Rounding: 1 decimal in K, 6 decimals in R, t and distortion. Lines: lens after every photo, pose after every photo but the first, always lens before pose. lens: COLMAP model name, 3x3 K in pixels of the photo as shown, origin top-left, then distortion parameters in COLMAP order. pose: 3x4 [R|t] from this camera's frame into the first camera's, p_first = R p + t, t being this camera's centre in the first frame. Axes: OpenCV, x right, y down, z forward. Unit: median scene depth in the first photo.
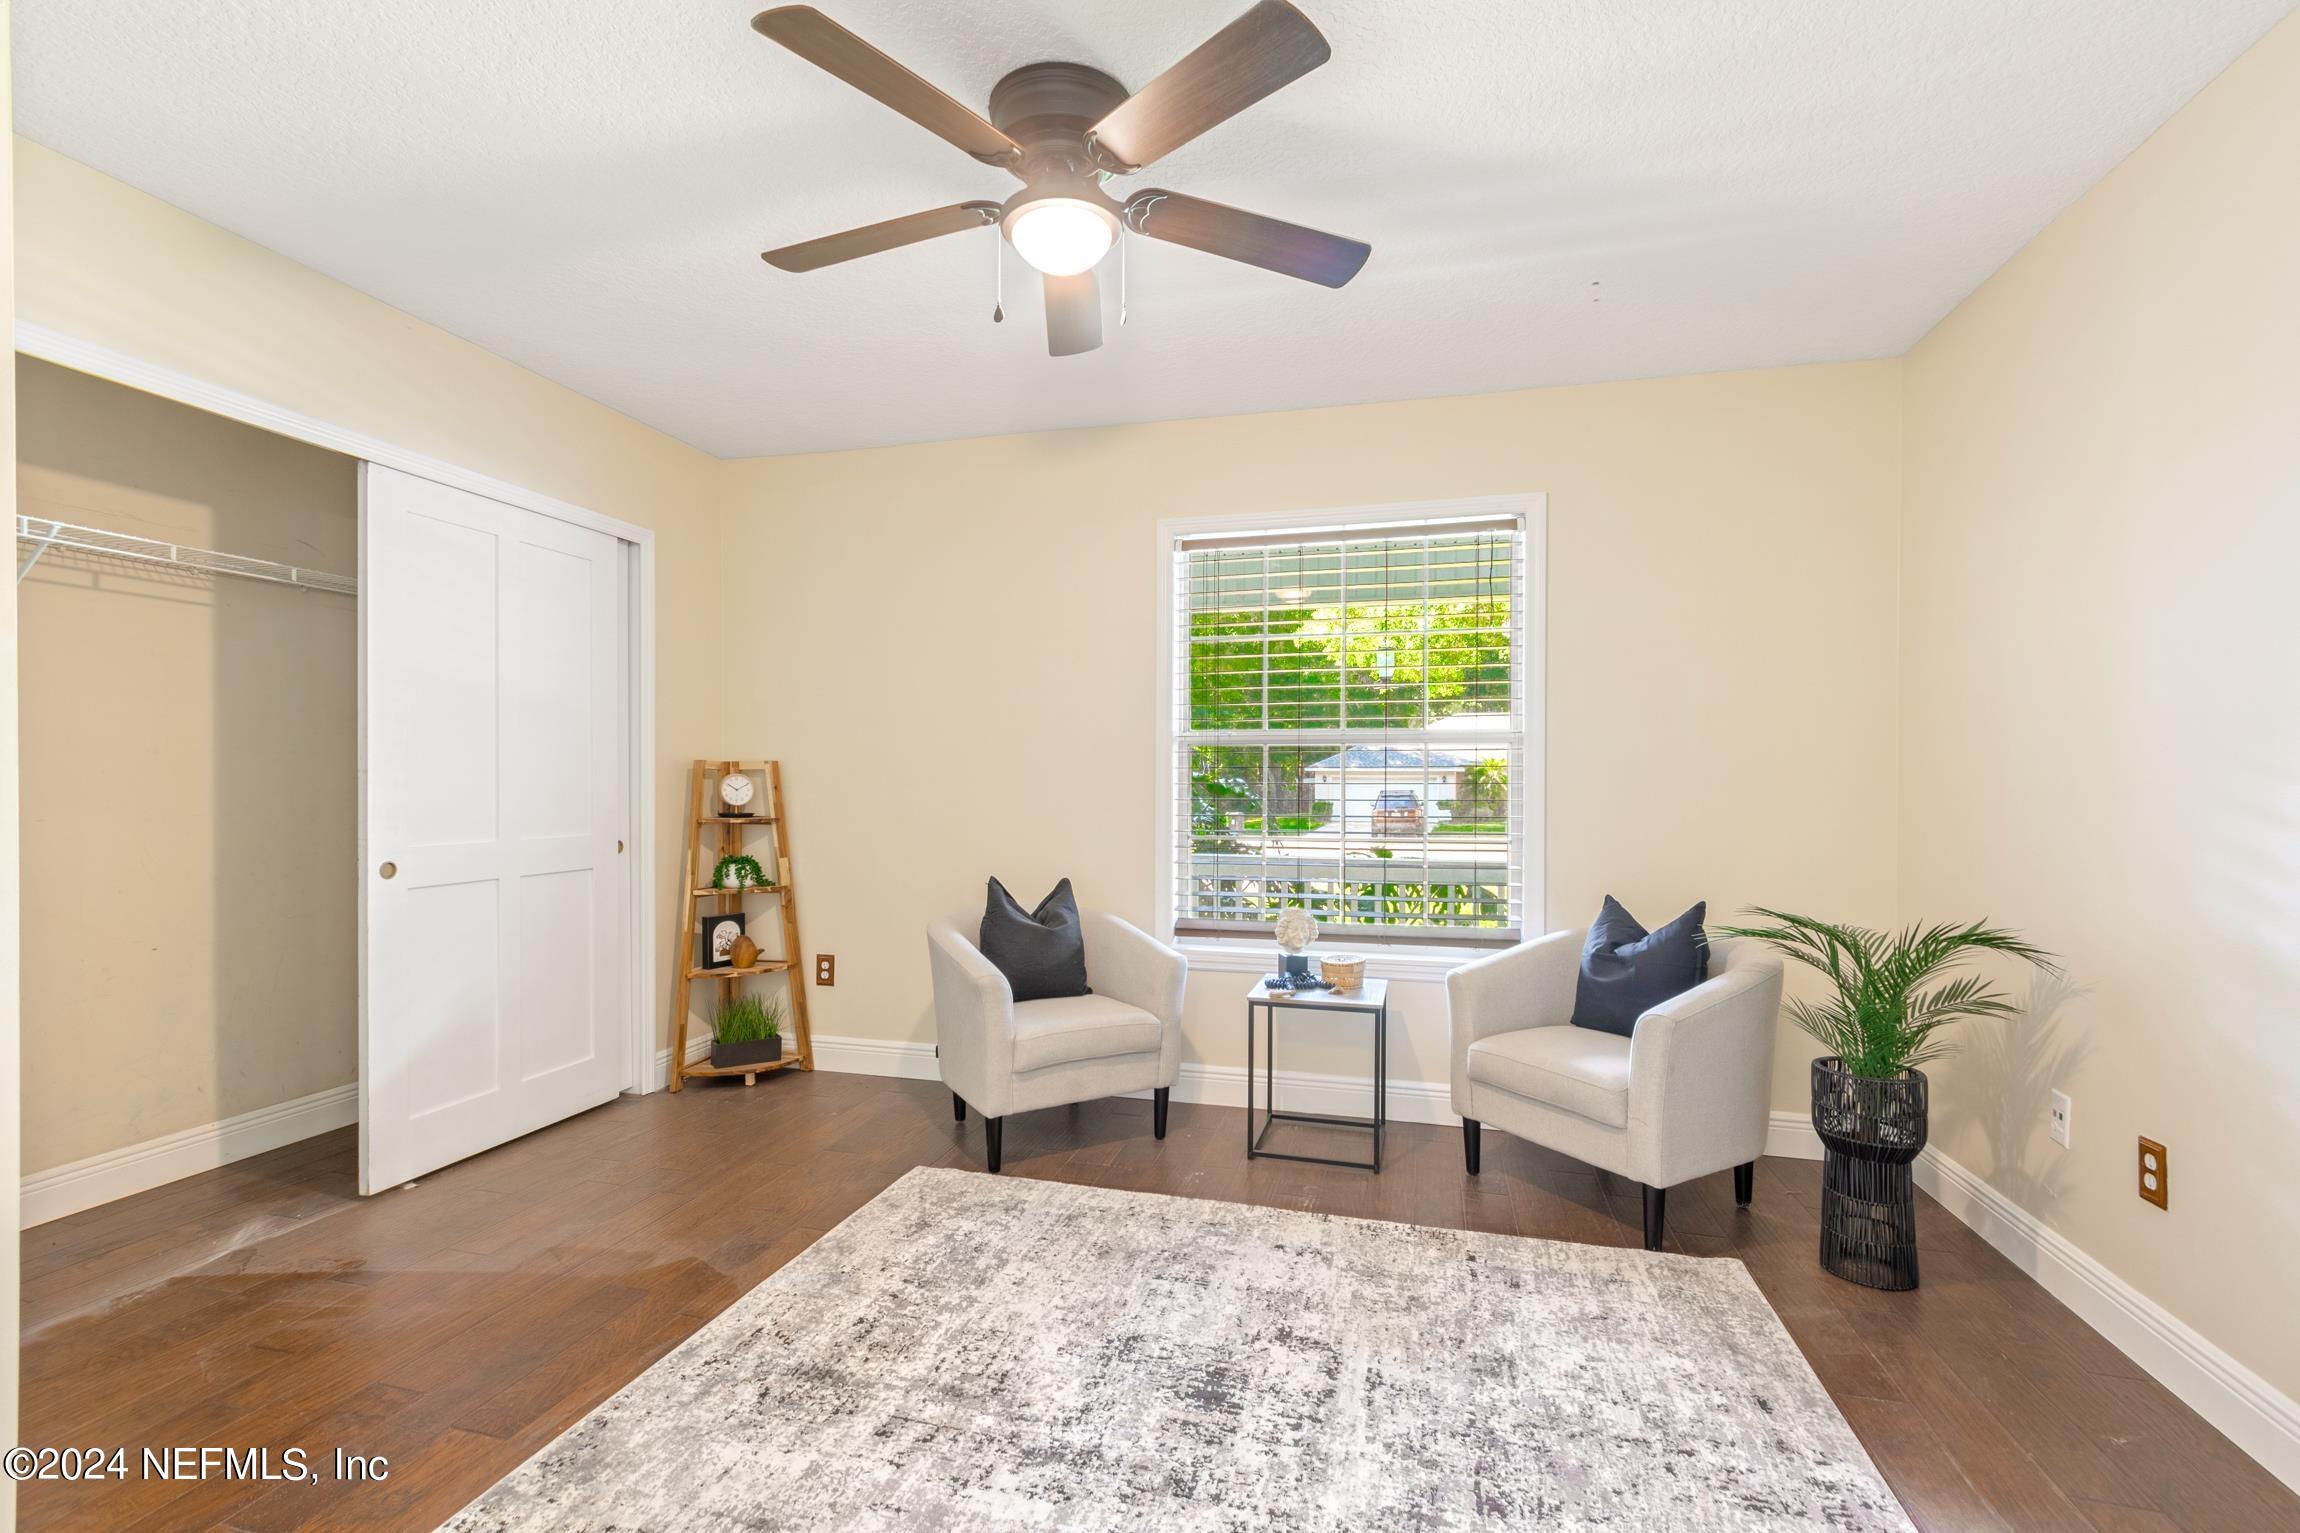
lens RADIAL K [[1056.0, 0, 1142.2], [0, 1056.0, 778.4], [0, 0, 1]] dist [-0.000445, -0.000181]
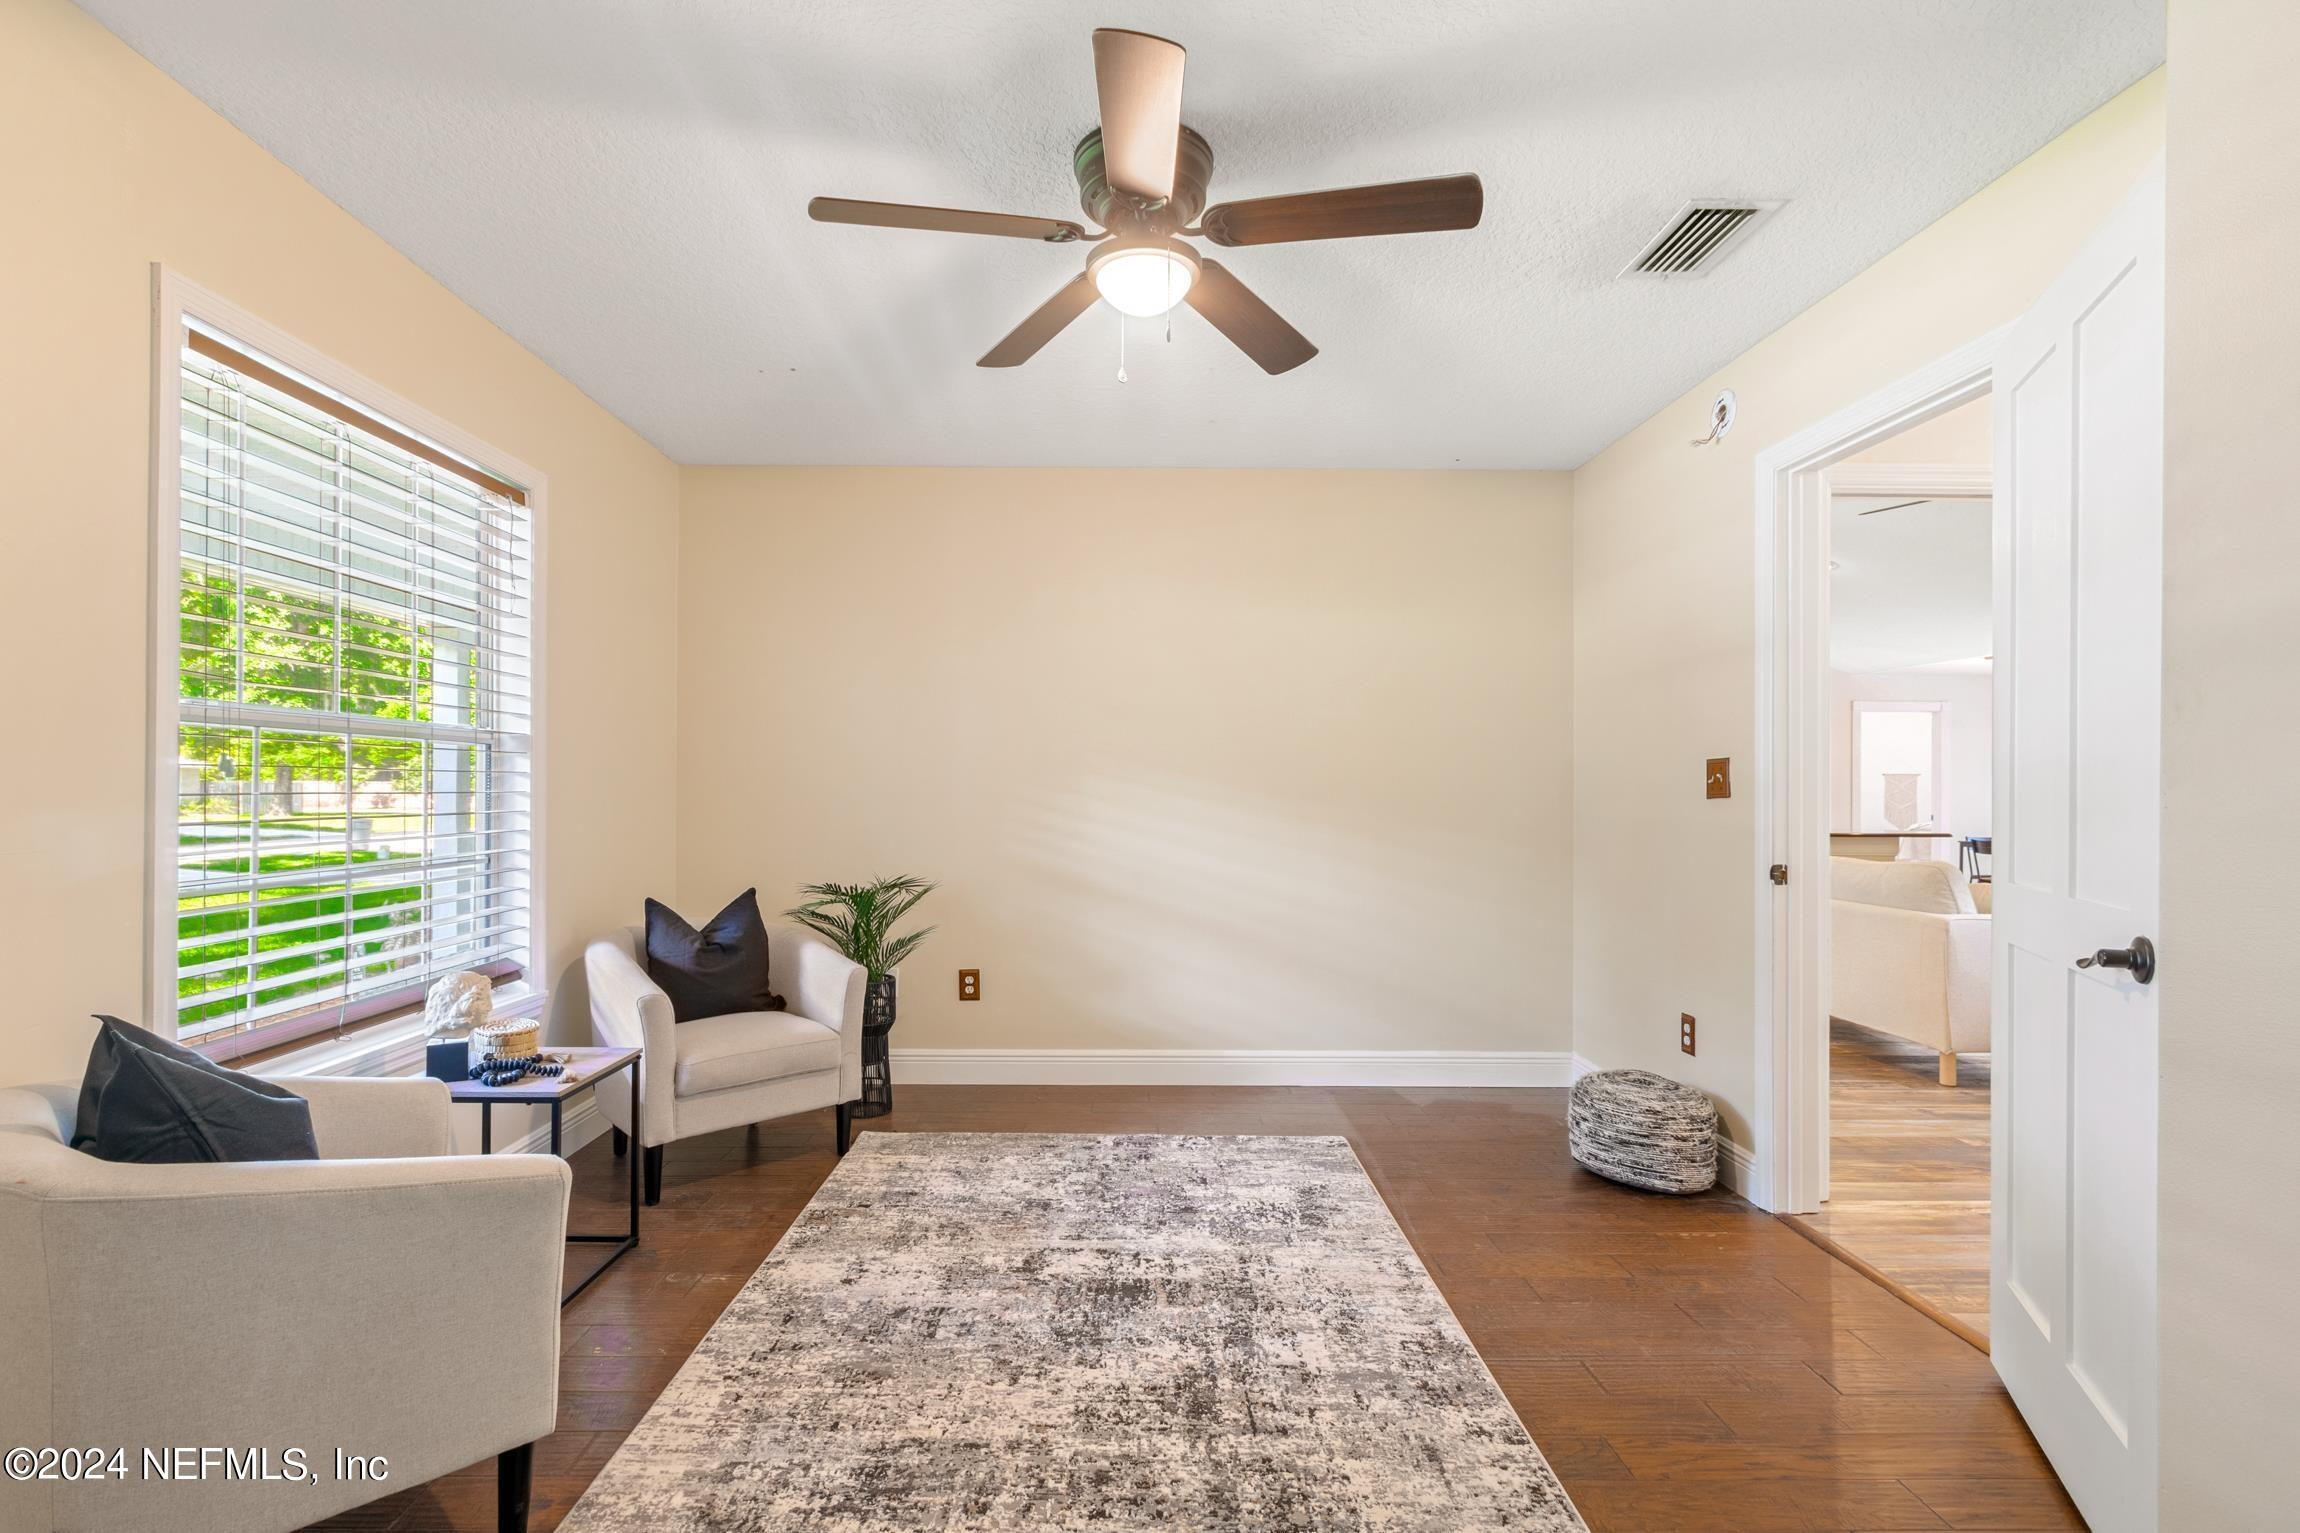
lens RADIAL K [[1056.0, 0, 1144.6], [0, 1056.0, 779.9], [0, 0, 1]] dist [-0.000445, -0.000181]
pose [[-0.286193, 0.005456, 0.958156, -1.048827], [-0.017190, 0.999794, -0.010828, 0.003308], [-0.958018, -0.019570, -0.286040, 1.261553]]
